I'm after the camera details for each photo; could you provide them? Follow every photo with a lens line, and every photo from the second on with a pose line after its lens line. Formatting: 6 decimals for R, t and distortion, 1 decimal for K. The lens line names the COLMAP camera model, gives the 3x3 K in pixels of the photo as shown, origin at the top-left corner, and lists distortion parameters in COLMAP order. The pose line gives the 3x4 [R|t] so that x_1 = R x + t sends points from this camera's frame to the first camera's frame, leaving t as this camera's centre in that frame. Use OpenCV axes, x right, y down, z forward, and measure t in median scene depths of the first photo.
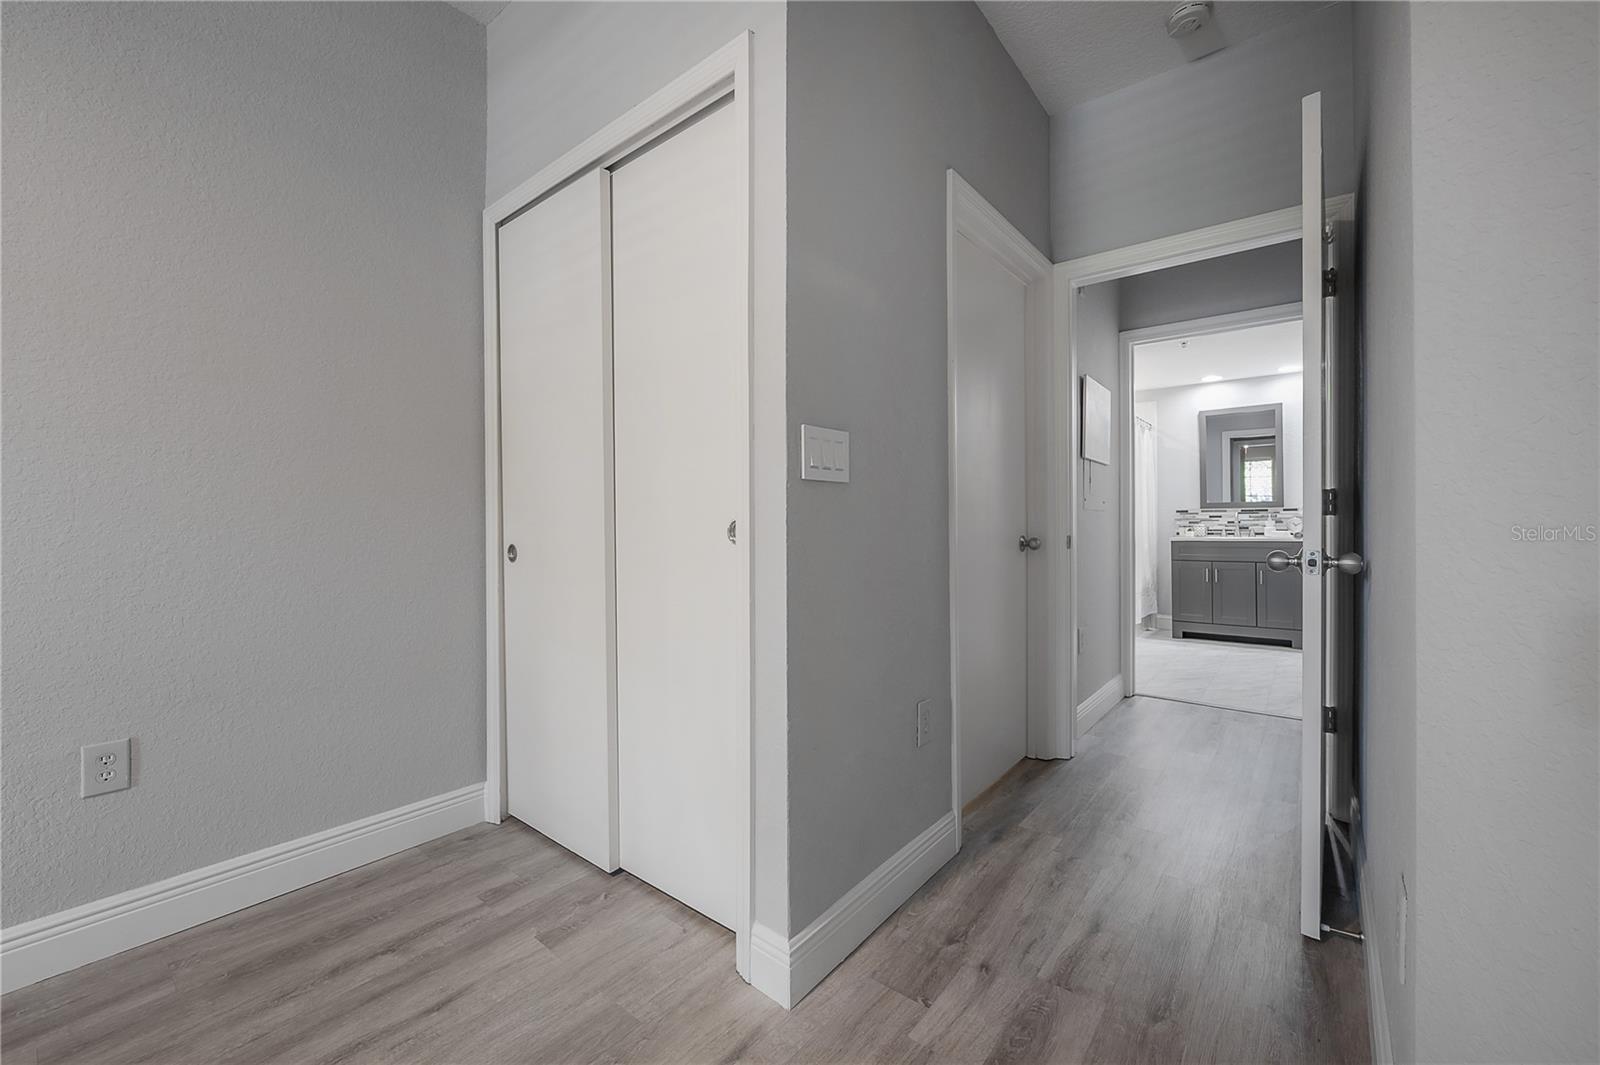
lens RADIAL K [[646.7, 0, 784.3], [0, 646.7, 507.8], [0, 0, 1]] dist [-0.004486, 0.000640]
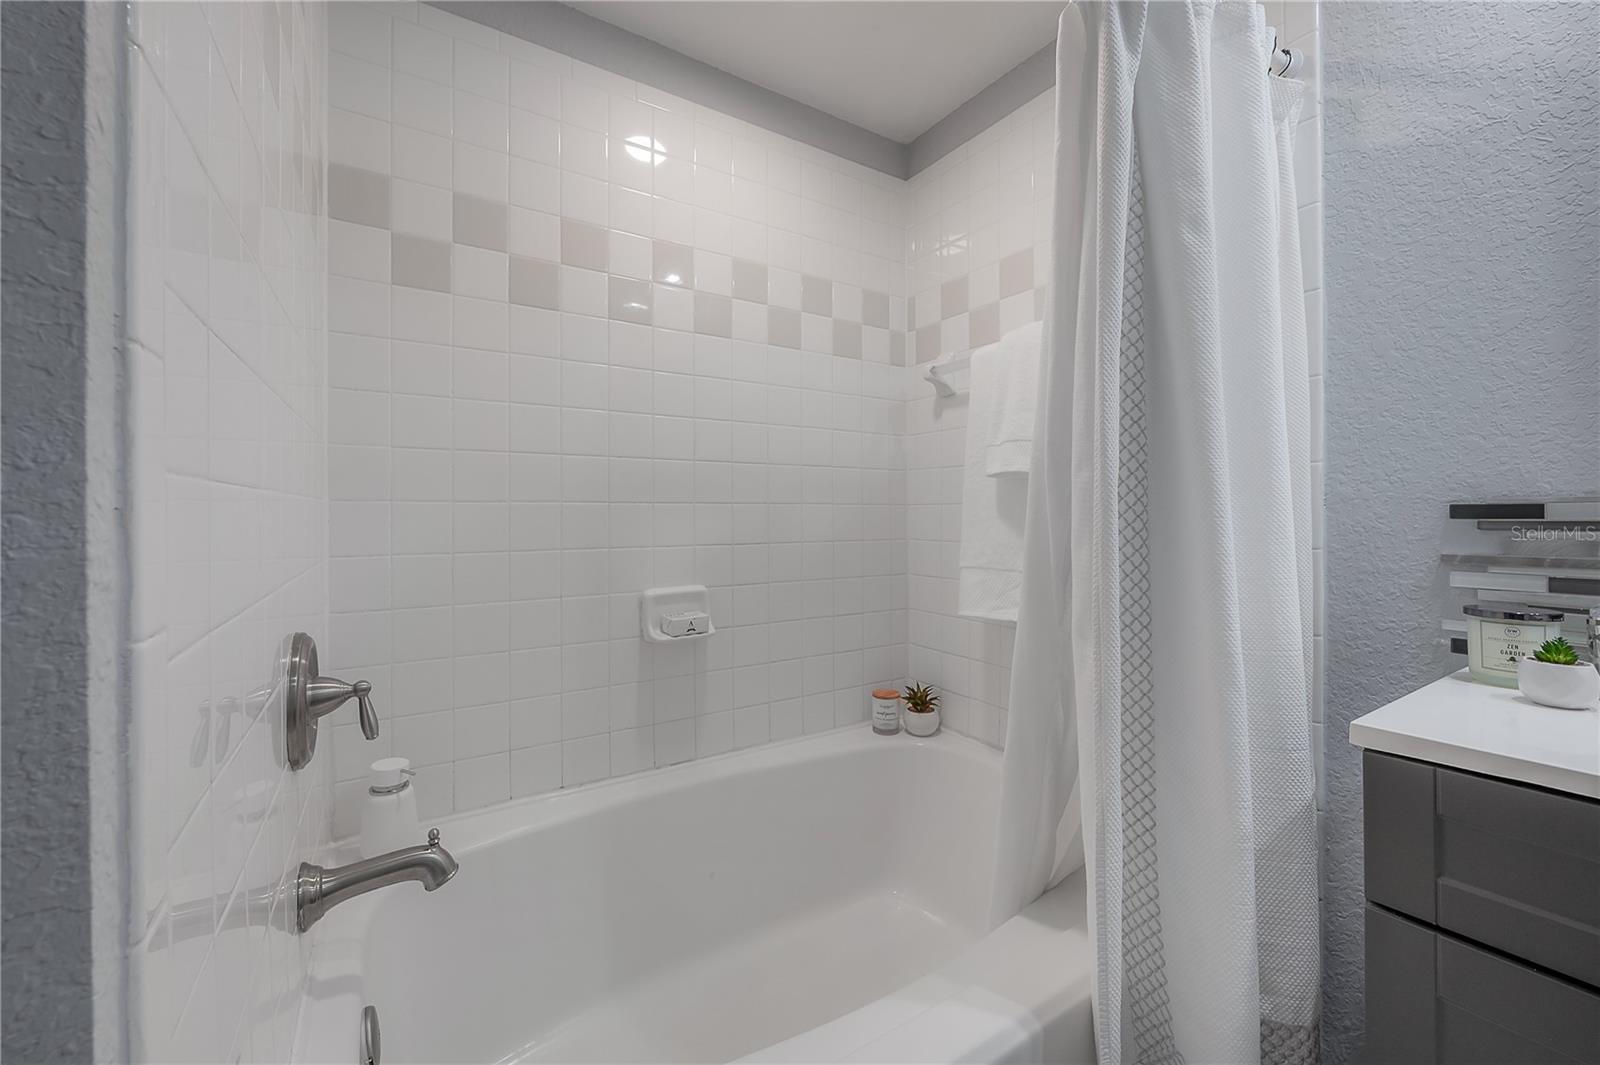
lens RADIAL K [[646.7, 0, 792.1], [0, 646.7, 507.6], [0, 0, 1]] dist [-0.004486, 0.000640]
pose [[0.951260, 0.001826, -0.308384, 0.524814], [0.001313, 0.999949, 0.009970, 0.003334], [0.308386, -0.009889, 0.951210, 0.834639]]
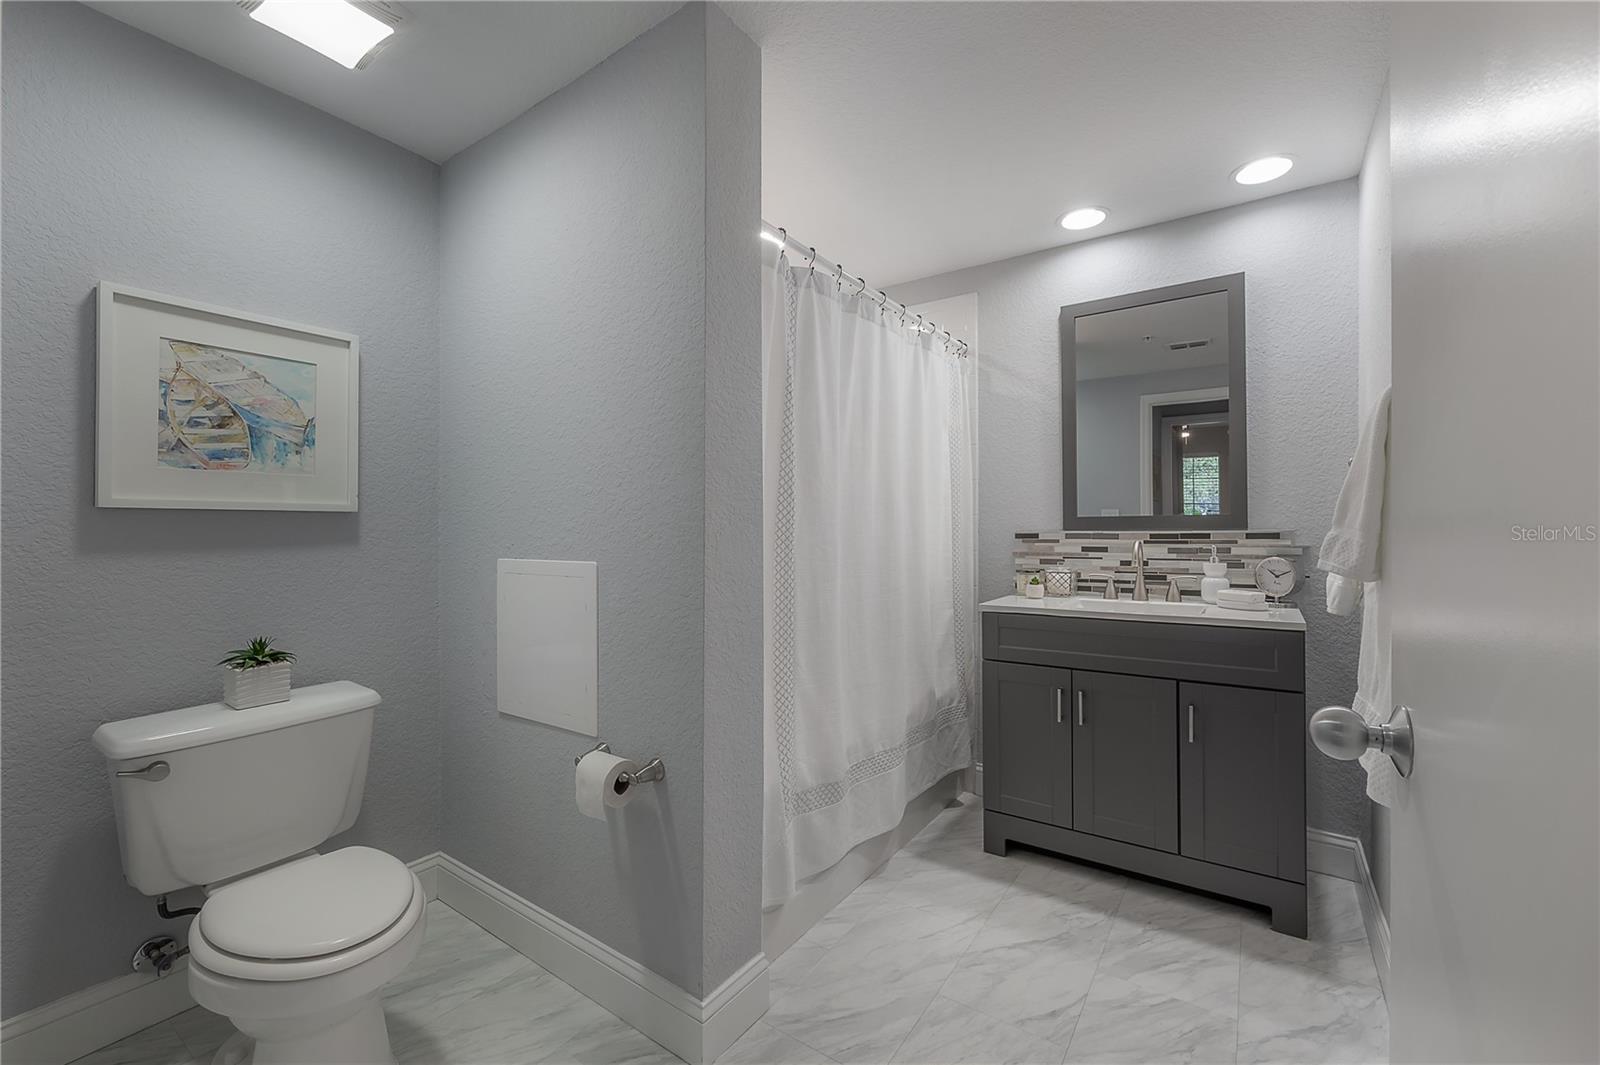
lens RADIAL K [[646.7, 0, 800.1], [0, 646.7, 516.0], [0, 0, 1]] dist [-0.004486, 0.000640]
pose [[0.997563, 0.004771, 0.069610, 0.450873], [-0.004787, 0.999989, 0.000072, -0.007496], [-0.069609, -0.000405, 0.997574, 0.595551]]
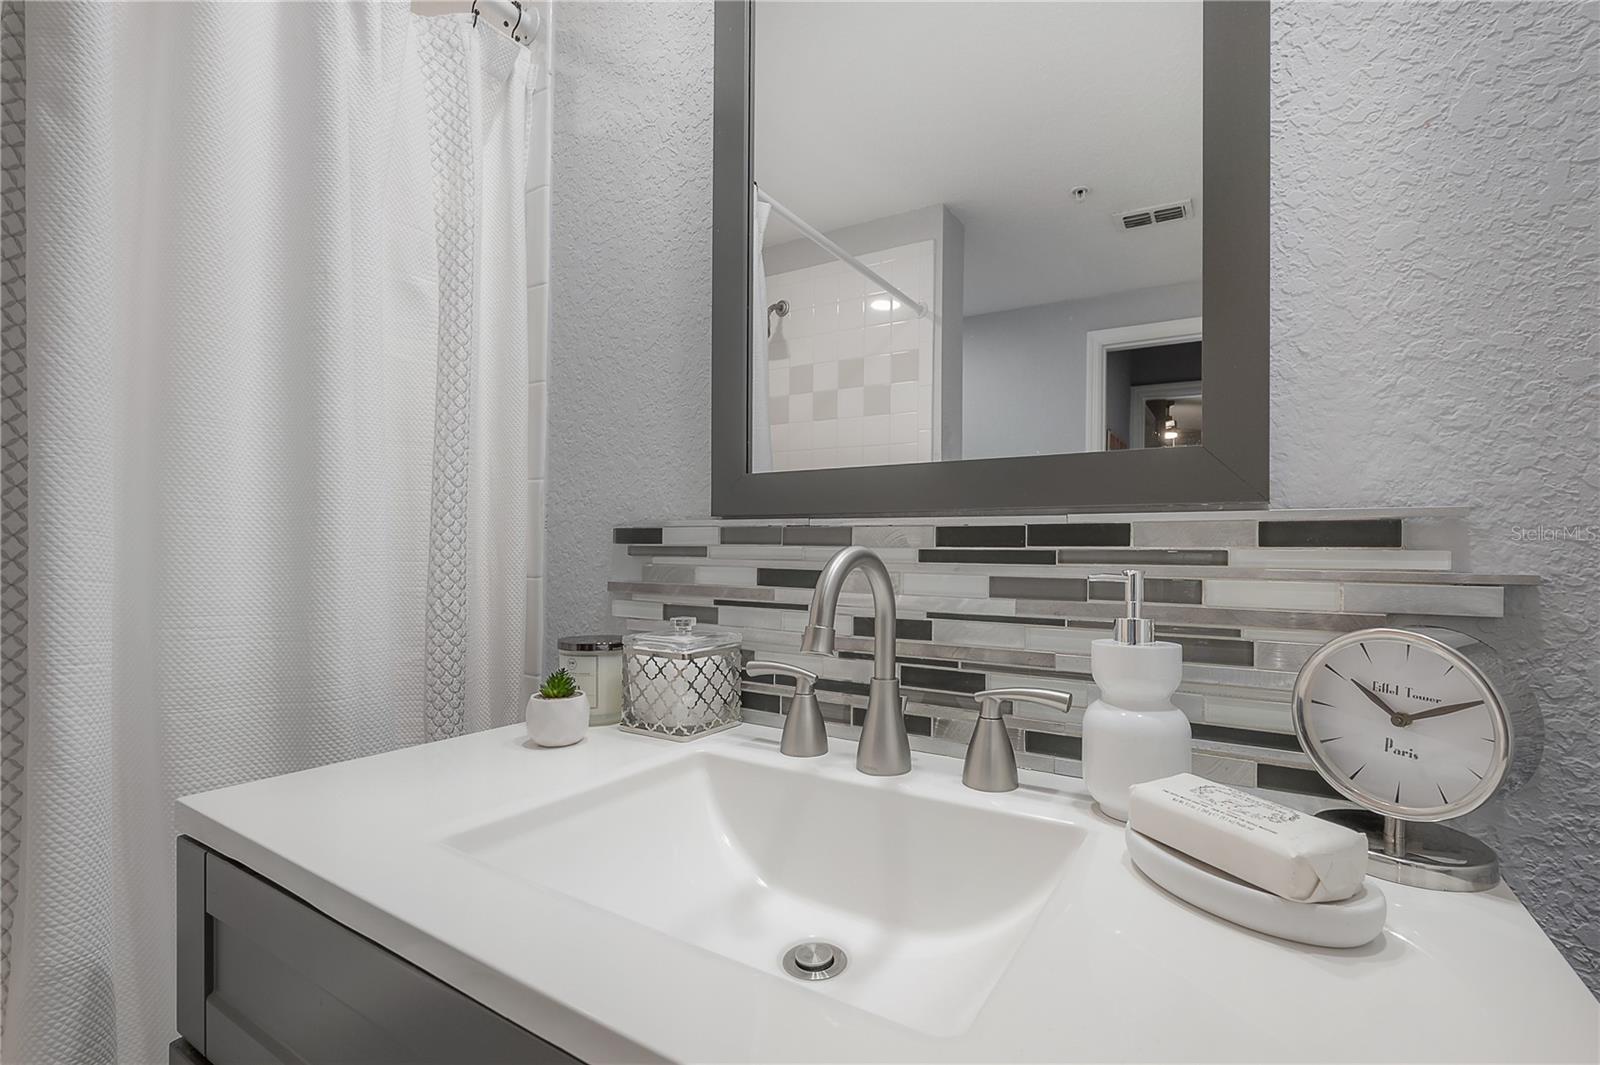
lens RADIAL K [[720.7, 0, 813.6], [0, 720.7, 542.3], [0, 0, 1]] dist [-0.002734, -0.001313]
pose [[0.989721, 0.018378, 0.141823, 0.665151], [-0.020523, 0.999696, 0.013672, 0.004527], [-0.141529, -0.016443, 0.989798, 0.868315]]
